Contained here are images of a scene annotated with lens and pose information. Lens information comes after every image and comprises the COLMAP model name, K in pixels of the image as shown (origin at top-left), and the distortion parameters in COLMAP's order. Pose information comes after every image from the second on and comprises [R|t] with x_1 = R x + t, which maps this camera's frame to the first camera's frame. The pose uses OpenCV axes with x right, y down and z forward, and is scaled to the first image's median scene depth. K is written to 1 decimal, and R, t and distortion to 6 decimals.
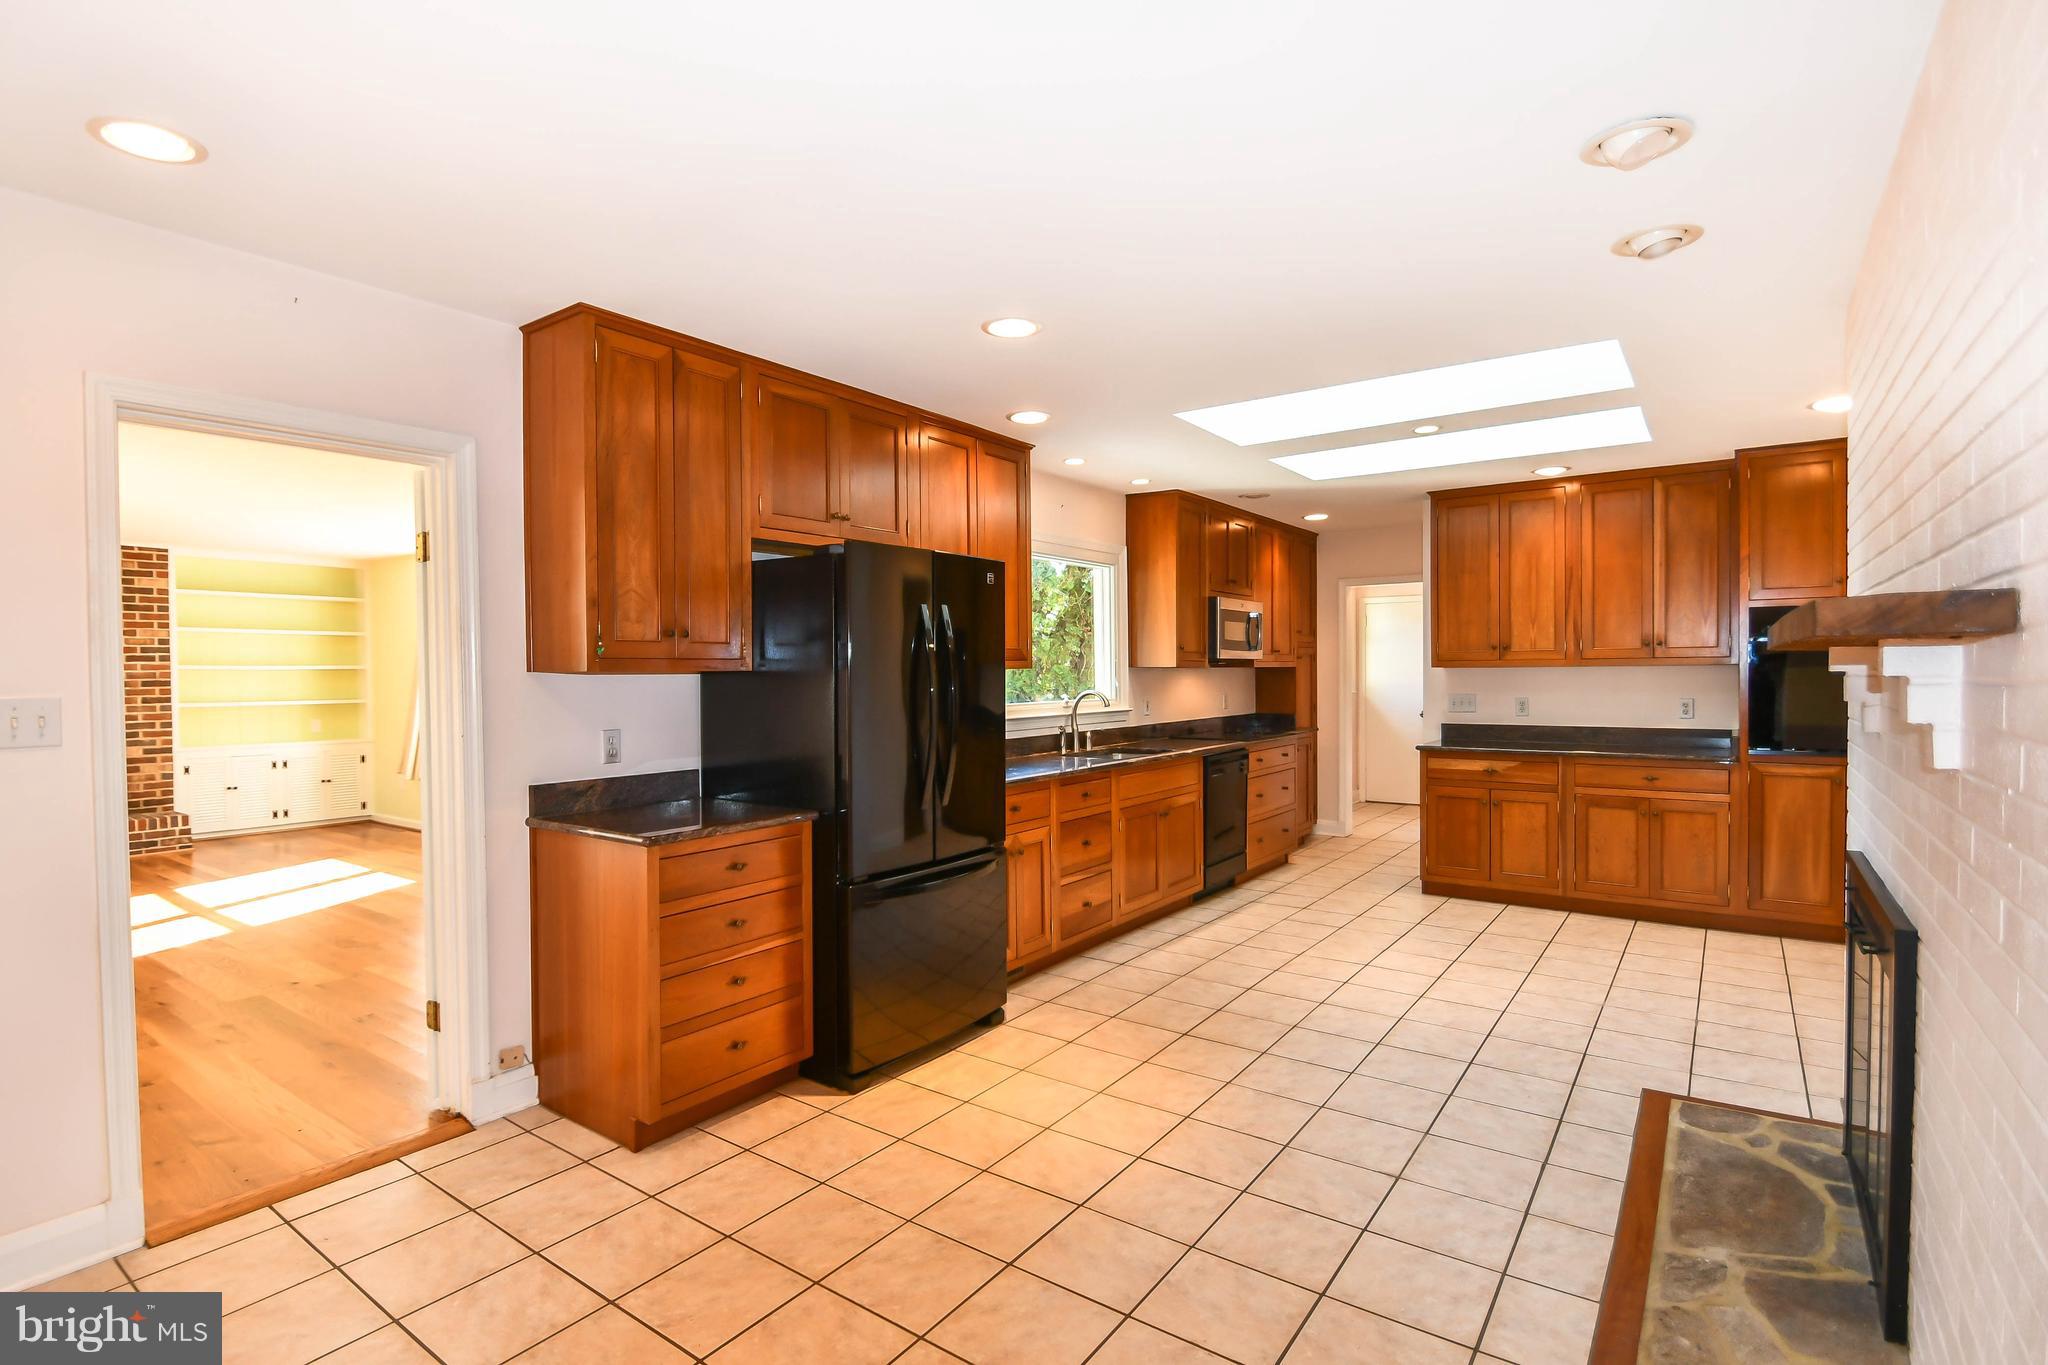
lens RADIAL K [[983.3, 0, 1004.7], [0, 983.3, 685.8], [0, 0, 1]] dist [-0.000942, -0.009169]
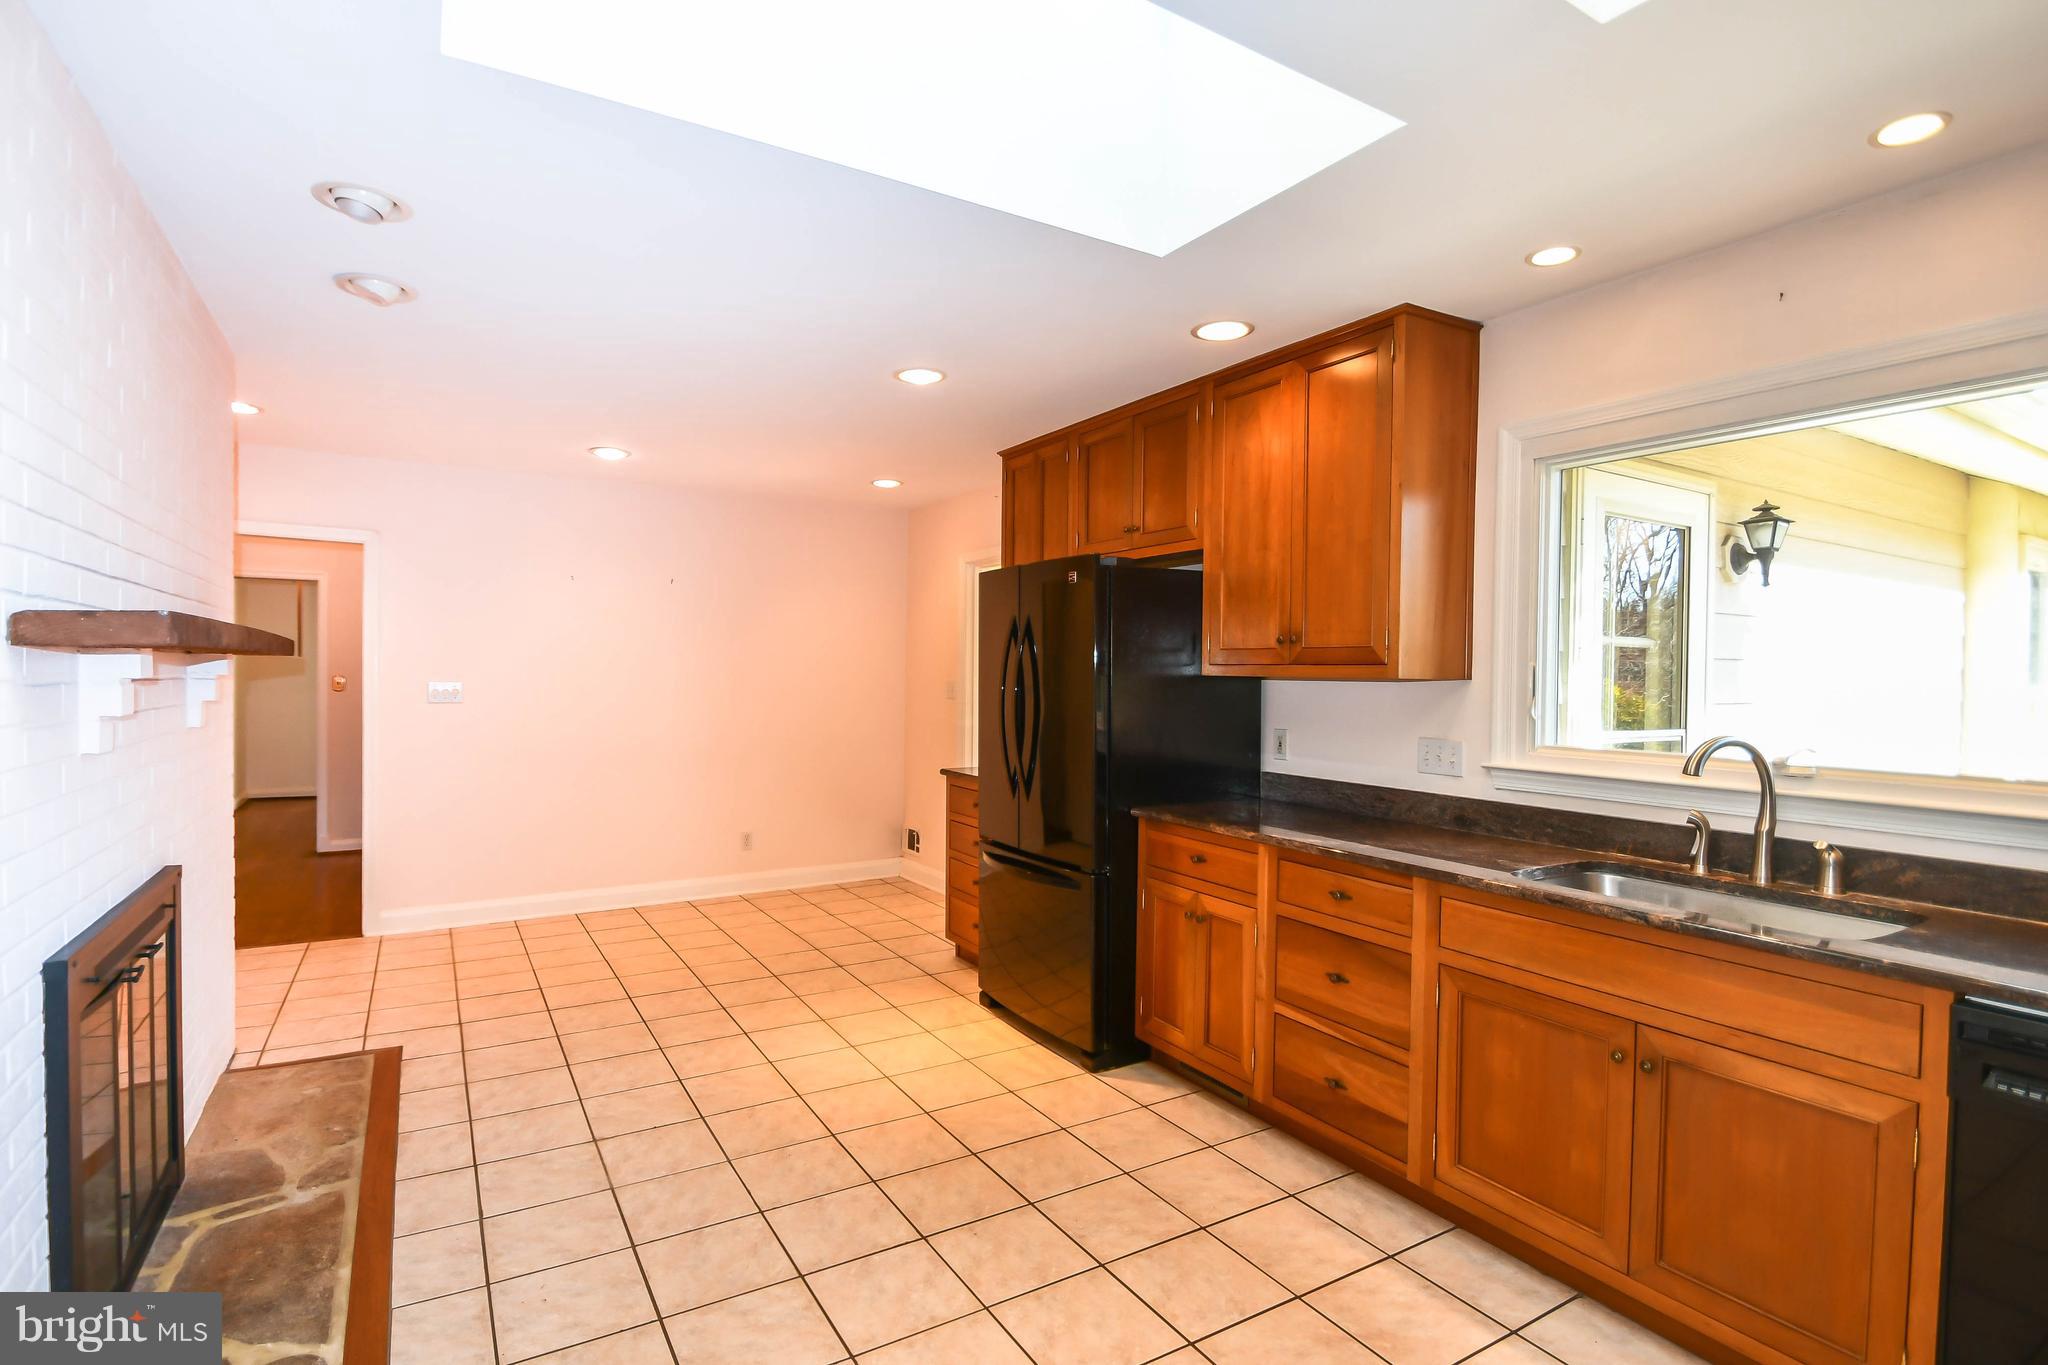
lens RADIAL K [[983.3, 0, 1004.7], [0, 983.3, 685.8], [0, 0, 1]] dist [-0.000942, -0.009169]
pose [[-0.388728, 0.017353, -0.921189, 0.994537], [-0.023330, 0.999317, 0.028670, -0.036331], [0.921057, 0.032636, -0.388057, 1.489437]]
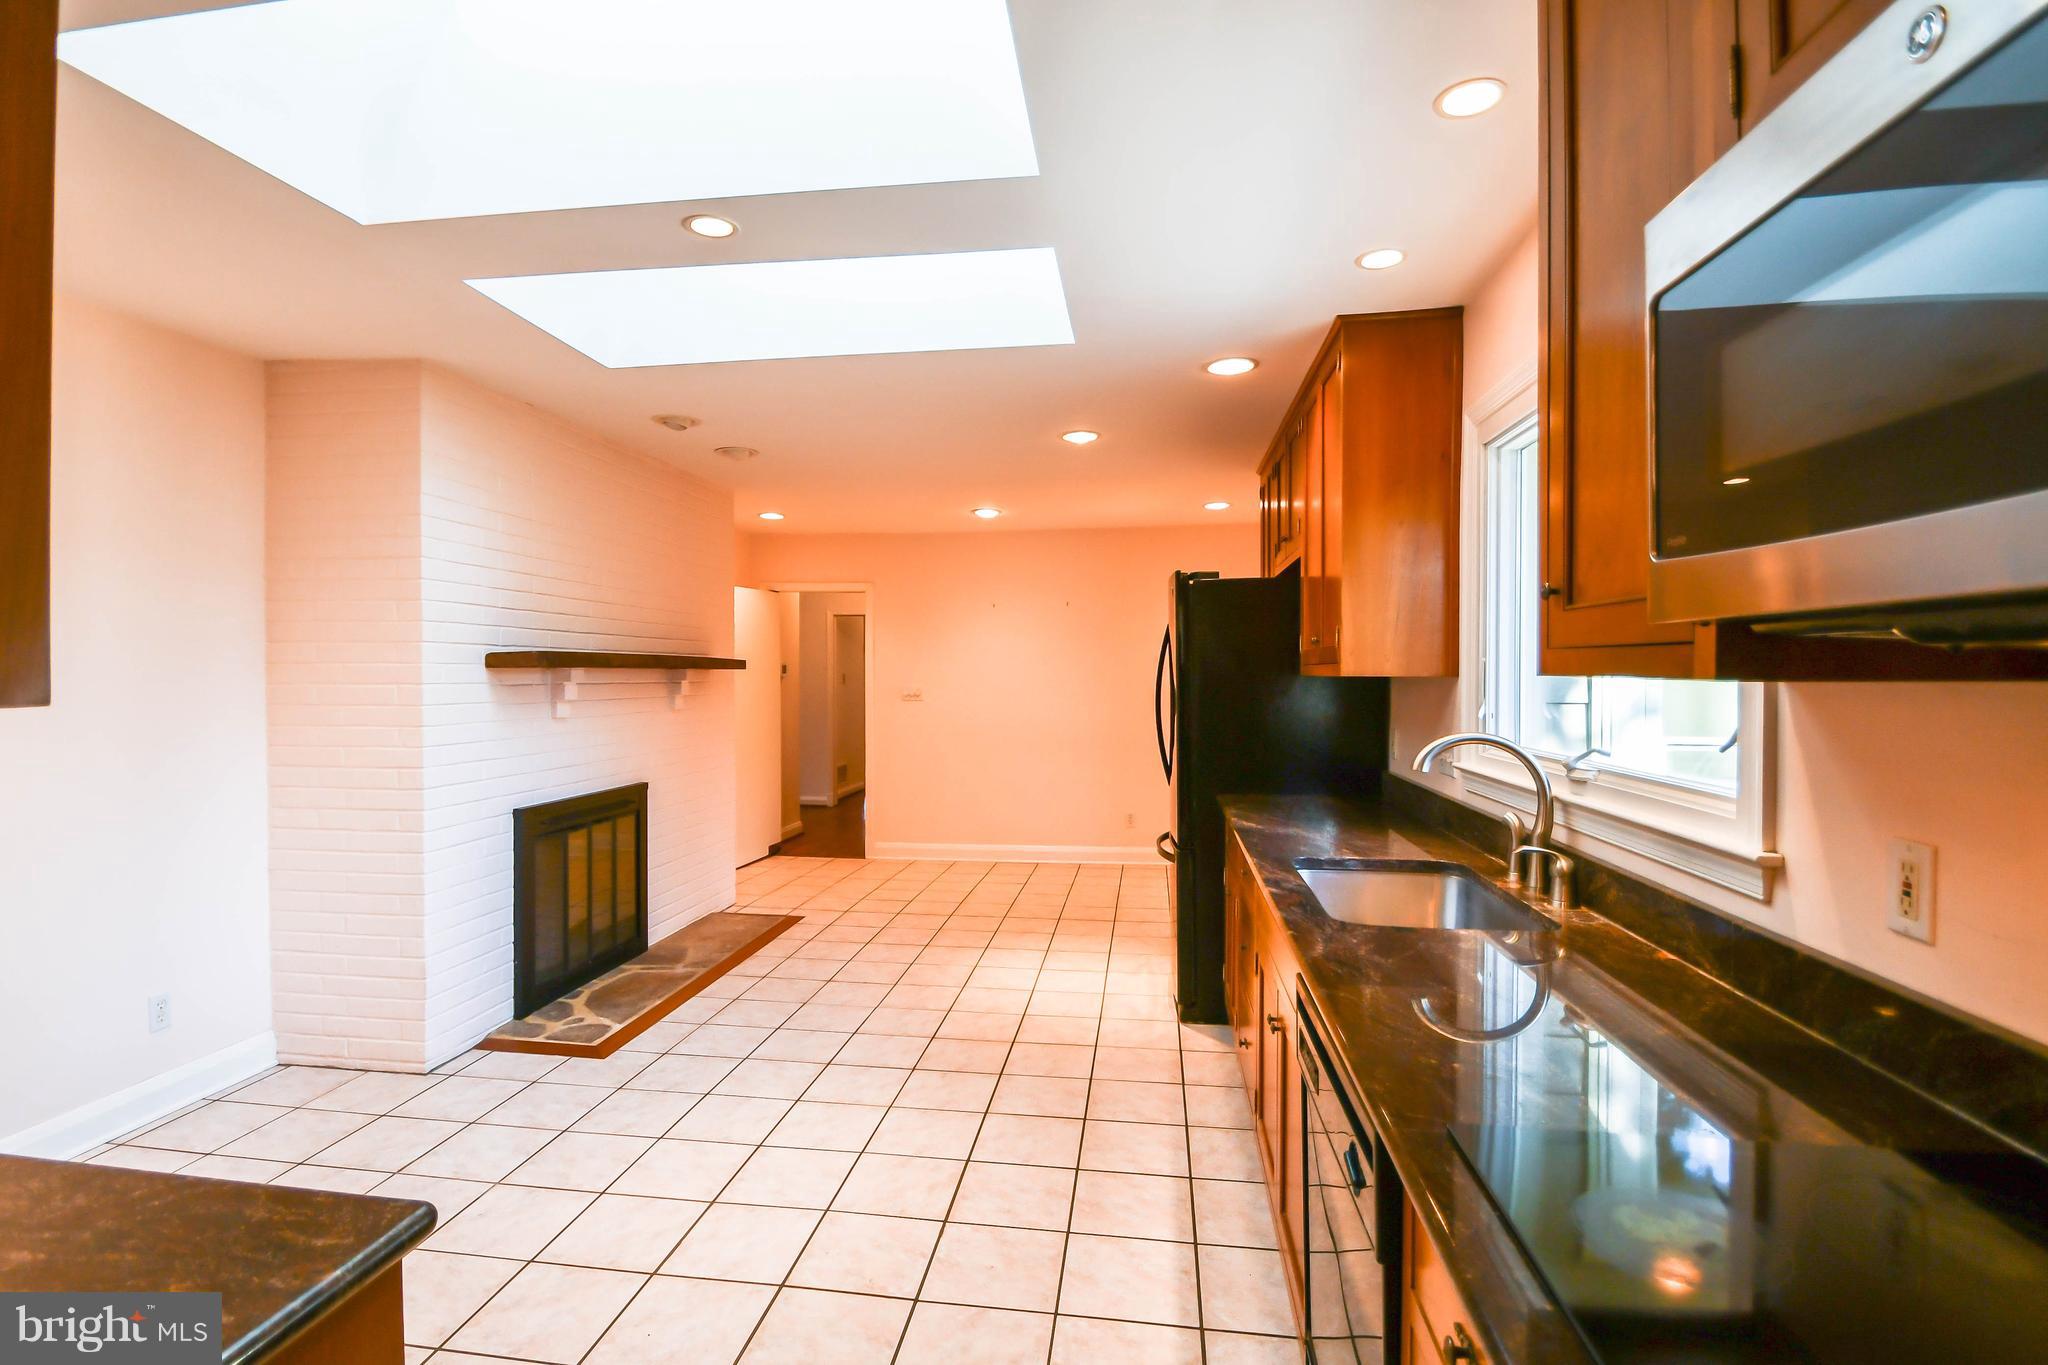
lens RADIAL K [[993.0, 0, 1006.5], [0, 993.0, 676.6], [0, 0, 1]] dist [0.015105, -0.000115]
pose [[-0.882294, 0.009081, -0.470612, 0.759533], [-0.002107, 0.999728, 0.023241, -0.048294], [0.470695, 0.021497, -0.882034, 2.148394]]
